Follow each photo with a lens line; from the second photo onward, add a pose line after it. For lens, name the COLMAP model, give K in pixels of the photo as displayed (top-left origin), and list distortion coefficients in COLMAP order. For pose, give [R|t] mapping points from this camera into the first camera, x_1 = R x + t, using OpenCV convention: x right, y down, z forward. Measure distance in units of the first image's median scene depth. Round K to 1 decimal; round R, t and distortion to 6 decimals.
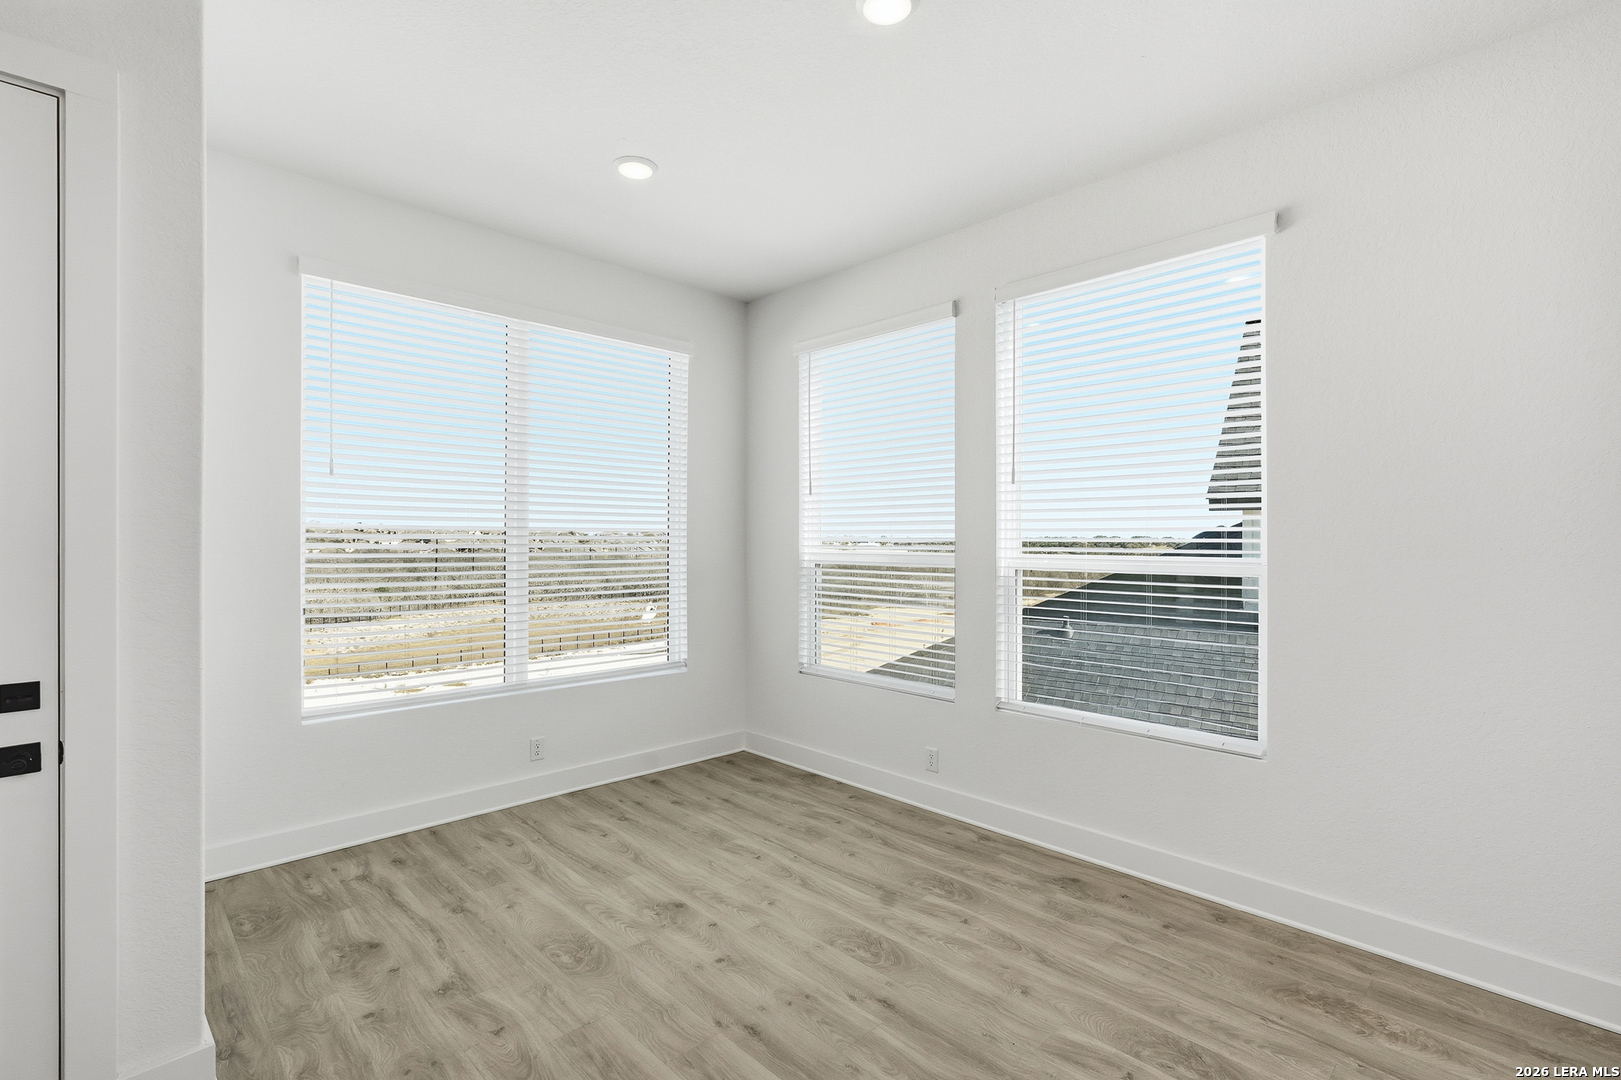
lens RADIAL K [[745.4, 0, 818.4], [0, 745.4, 540.3], [0, 0, 1]] dist [0.015991, 0.000367]
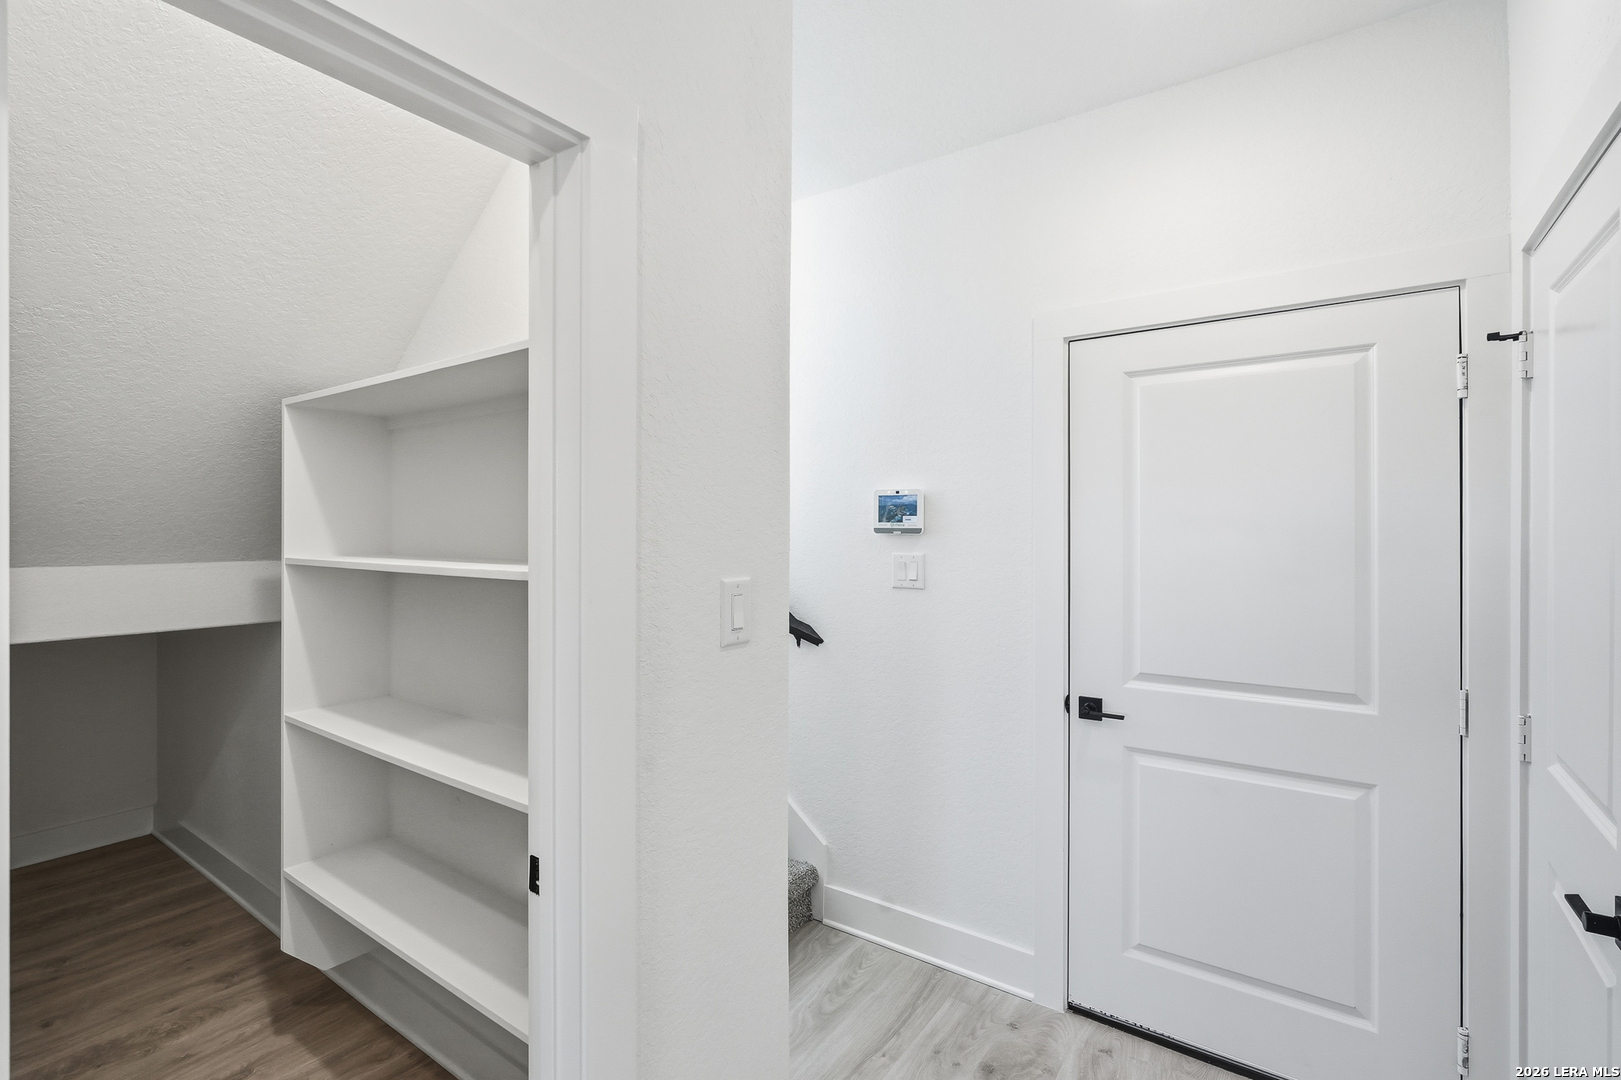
lens RADIAL K [[745.4, 0, 811.6], [0, 745.4, 534.5], [0, 0, 1]] dist [0.015991, 0.000367]
pose [[-0.162599, -0.004002, 0.986684, -0.345910], [-0.000714, 0.999992, 0.003938, 0.005894], [-0.986692, -0.000064, -0.162600, 0.348129]]
